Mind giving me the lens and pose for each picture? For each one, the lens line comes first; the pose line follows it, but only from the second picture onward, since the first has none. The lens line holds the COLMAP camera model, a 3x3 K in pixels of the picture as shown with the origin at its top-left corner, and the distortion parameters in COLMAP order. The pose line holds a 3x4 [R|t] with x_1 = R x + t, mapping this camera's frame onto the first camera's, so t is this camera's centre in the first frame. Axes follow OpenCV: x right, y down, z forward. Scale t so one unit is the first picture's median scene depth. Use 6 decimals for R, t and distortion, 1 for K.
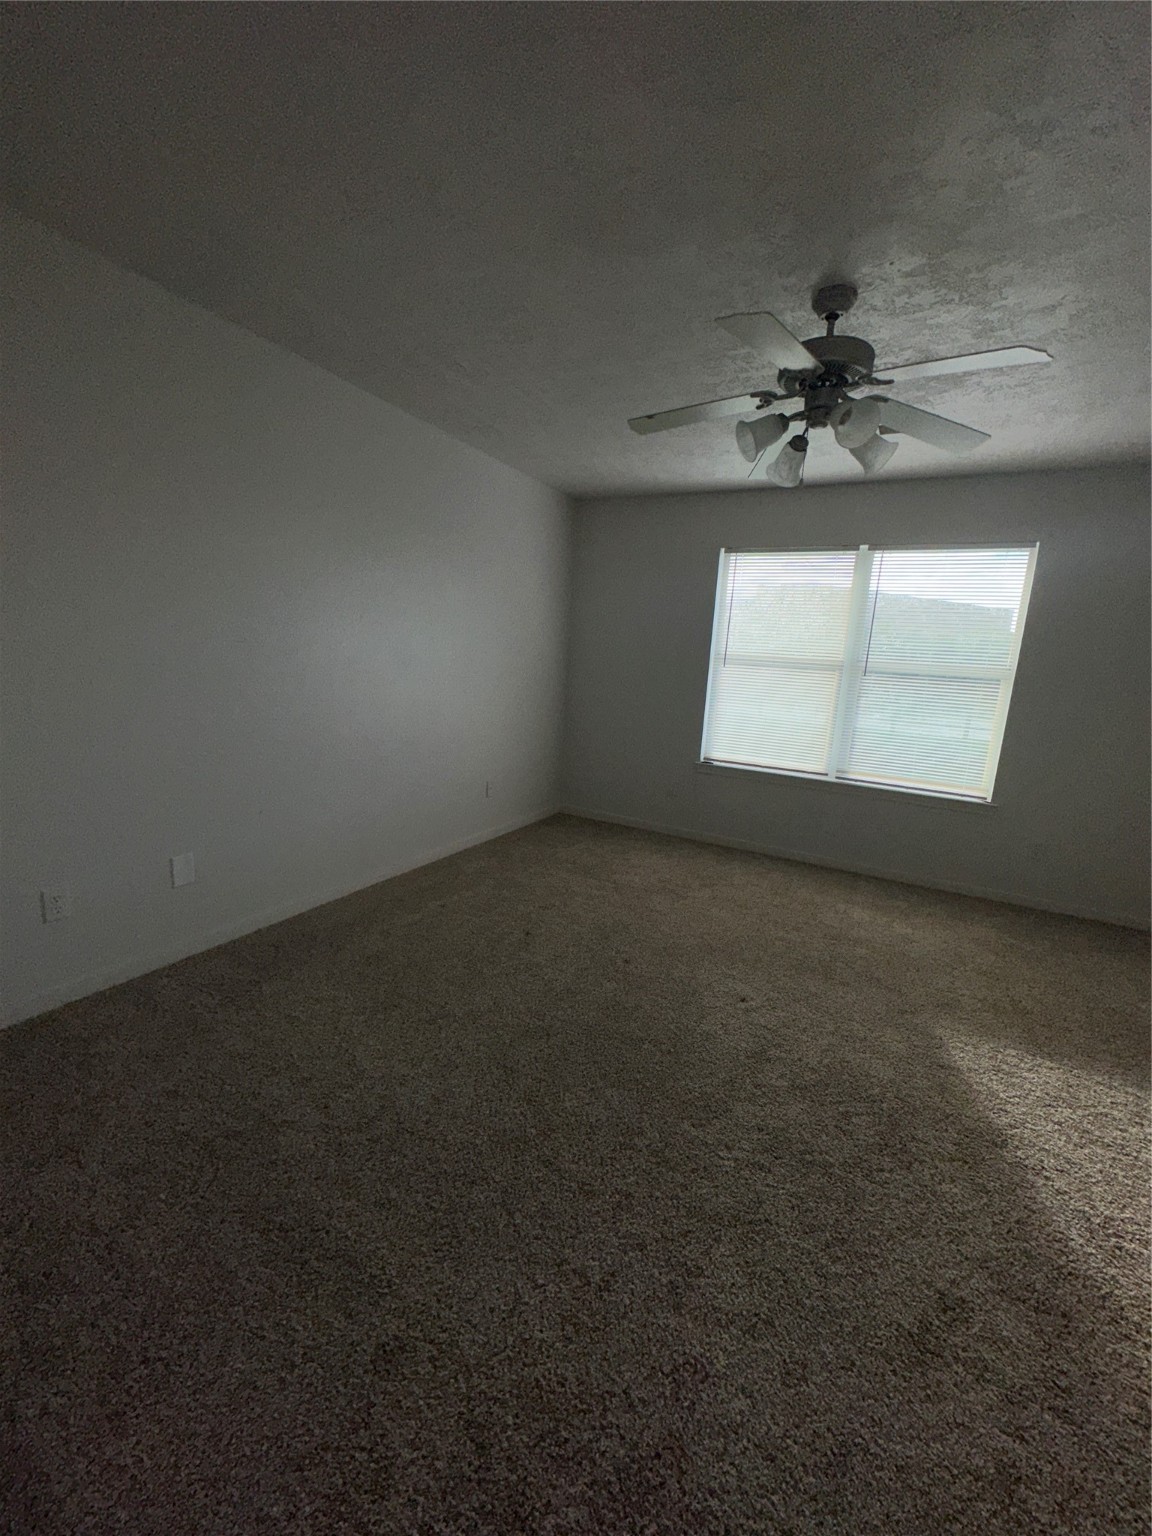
lens RADIAL K [[613.4, 0, 575.9], [0, 613.4, 766.6], [0, 0, 1]] dist [-0.006219, 0.000480]
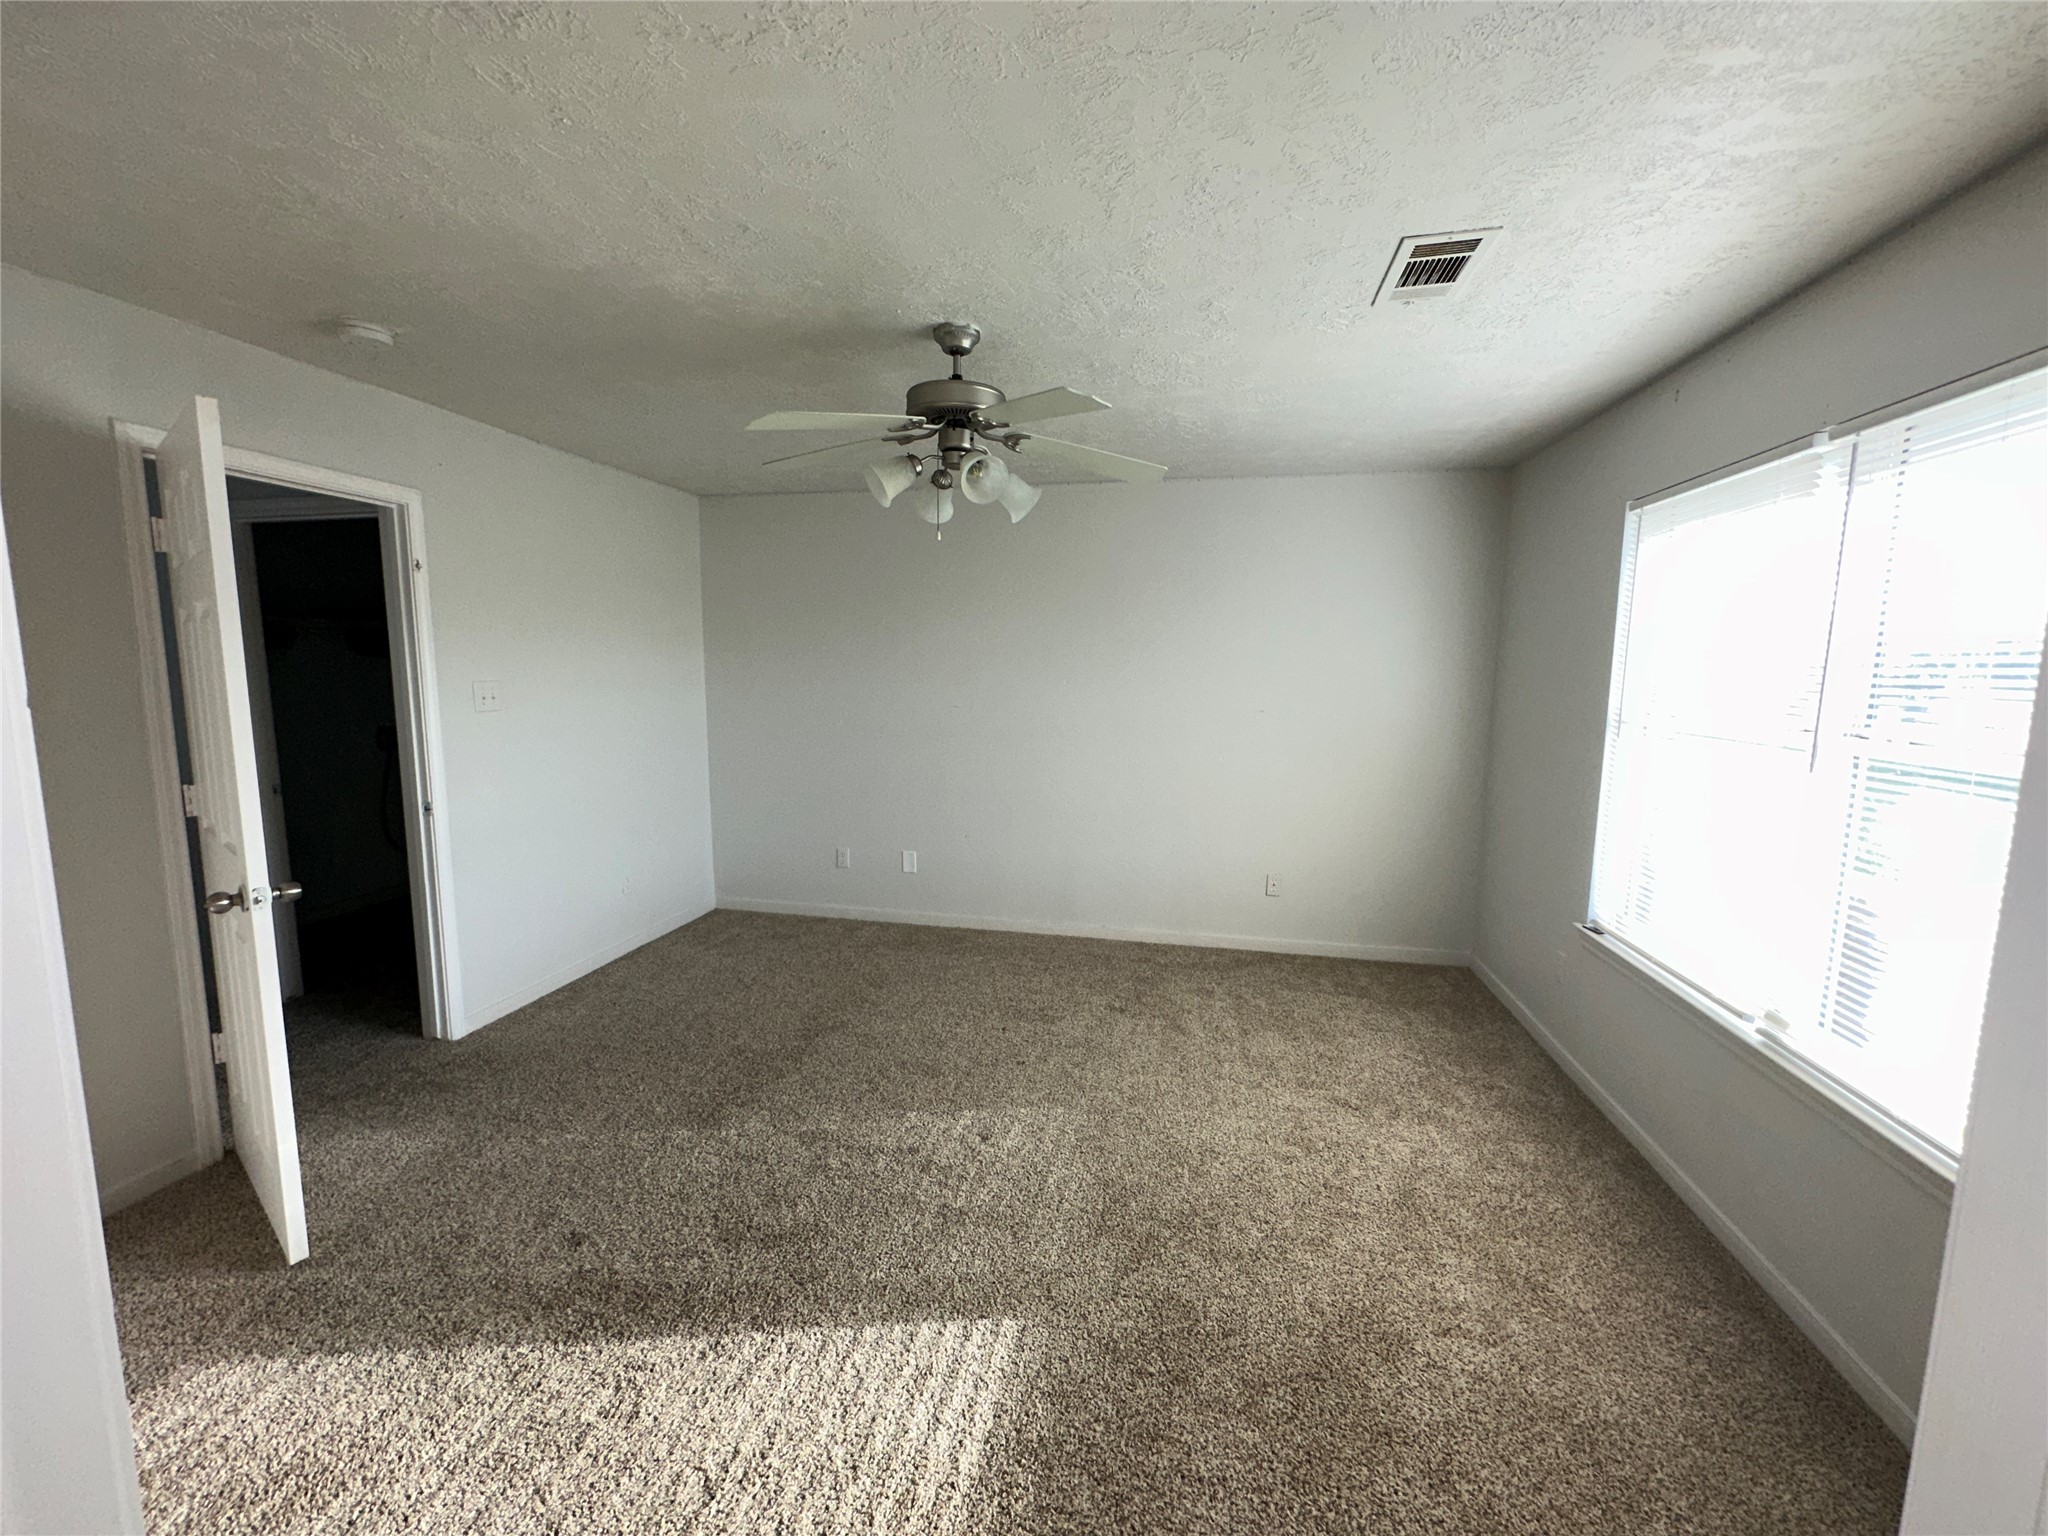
lens RADIAL K [[817.8, 0, 1025.6], [0, 817.8, 770.2], [0, 0, 1]] dist [-0.006219, 0.000480]
pose [[0.289583, 0.067068, -0.954800, 0.902289], [-0.166575, 0.985851, 0.018728, -0.090302], [0.942547, 0.153623, 0.296658, 0.459079]]
